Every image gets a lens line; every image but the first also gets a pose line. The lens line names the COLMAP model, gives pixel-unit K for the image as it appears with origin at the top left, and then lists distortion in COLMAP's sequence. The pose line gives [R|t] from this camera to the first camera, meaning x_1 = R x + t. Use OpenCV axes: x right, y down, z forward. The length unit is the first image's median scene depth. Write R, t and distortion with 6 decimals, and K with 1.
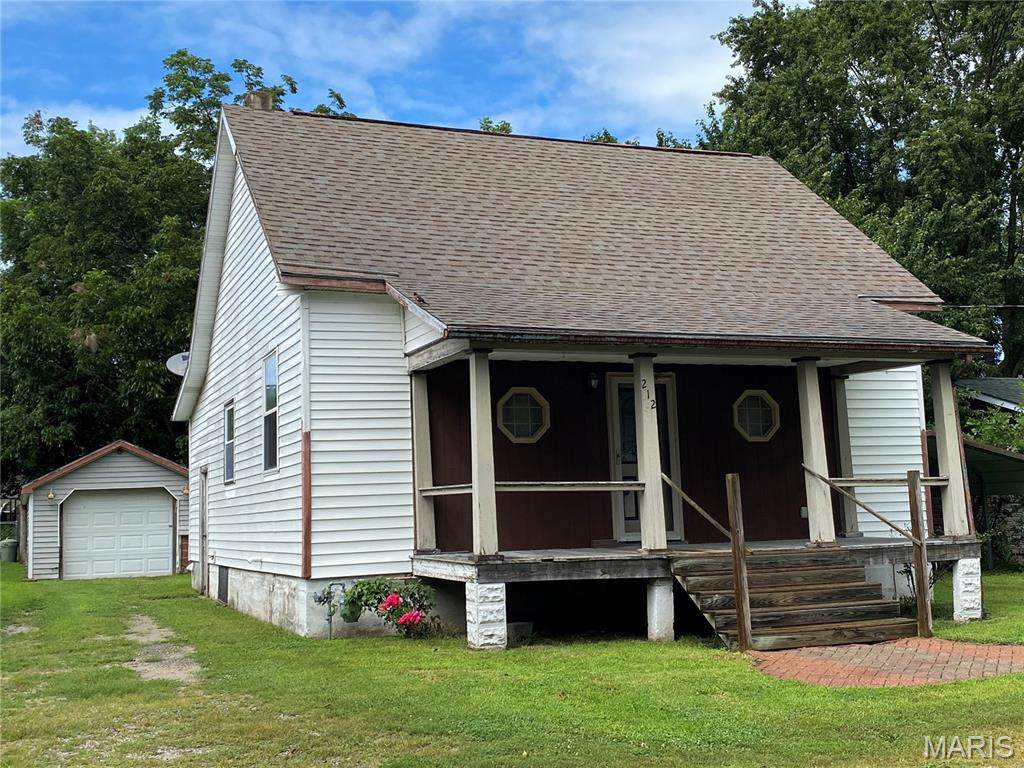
lens RADIAL K [[1165.6, 0, 509.2], [0, 1165.6, 390.4], [0, 0, 1]] dist [0.123196, 0.000000]
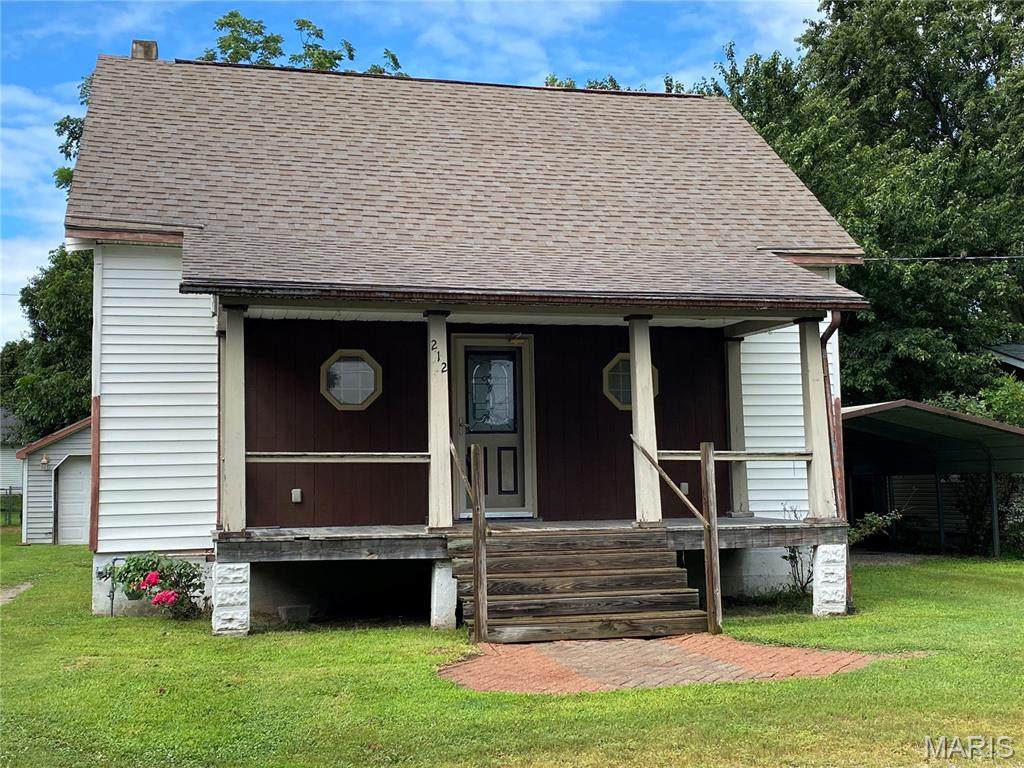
lens RADIAL K [[1186.3, 0, 516.2], [0, 1186.3, 372.1], [0, 0, 1]] dist [0.150484, 0.000000]
pose [[0.989876, 0.003271, -0.141896, 0.282483], [-0.001720, 0.999937, 0.011048, 0.004895], [0.141923, -0.010692, 0.989820, 0.089841]]
